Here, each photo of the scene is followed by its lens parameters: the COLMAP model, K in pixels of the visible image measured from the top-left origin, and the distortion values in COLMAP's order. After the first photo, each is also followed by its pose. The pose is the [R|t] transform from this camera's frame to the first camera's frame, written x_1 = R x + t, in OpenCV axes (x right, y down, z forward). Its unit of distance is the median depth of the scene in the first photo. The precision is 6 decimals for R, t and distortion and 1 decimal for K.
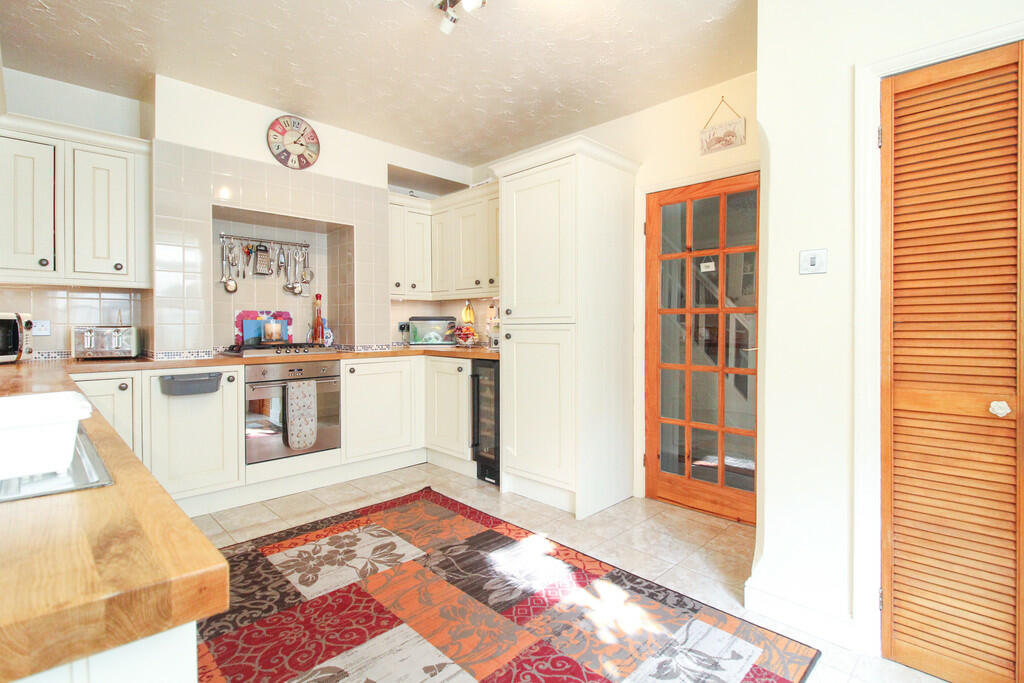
lens RADIAL K [[494.5, 0, 509.6], [0, 494.5, 323.8], [0, 0, 1]] dist [0.000675, -0.000333]
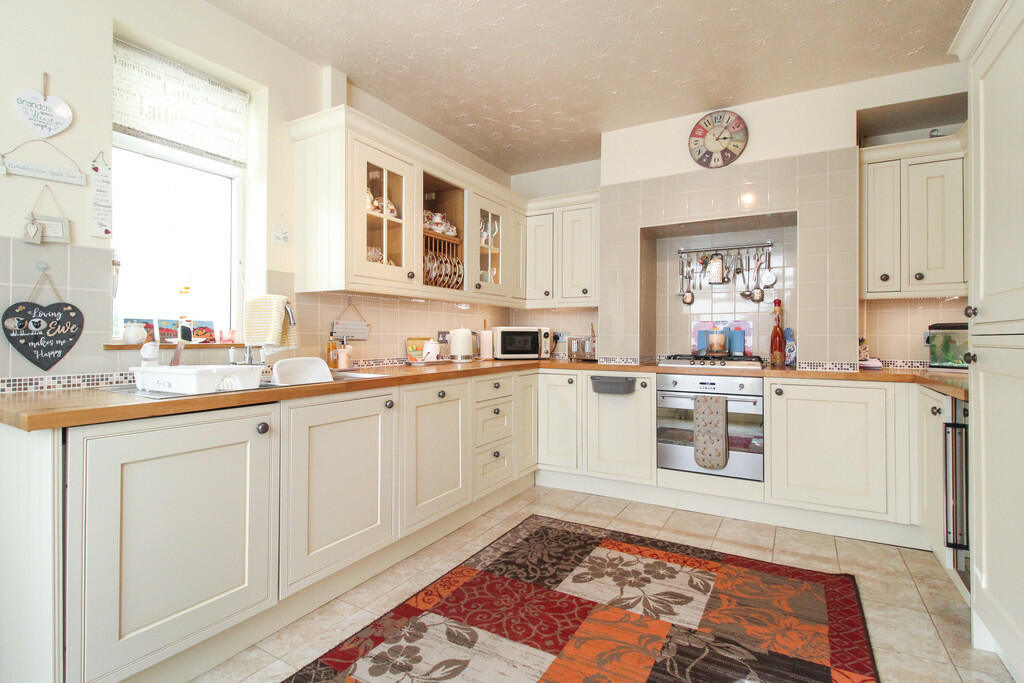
lens RADIAL K [[499.2, 0, 512.0], [0, 499.2, 341.5], [0, 0, 1]] dist [-0.000730, -0.001706]
pose [[0.268131, 0.013737, -0.963285, 0.464152], [-0.001148, 0.999902, 0.013940, 0.001001], [0.963382, -0.002632, 0.268120, 0.471470]]
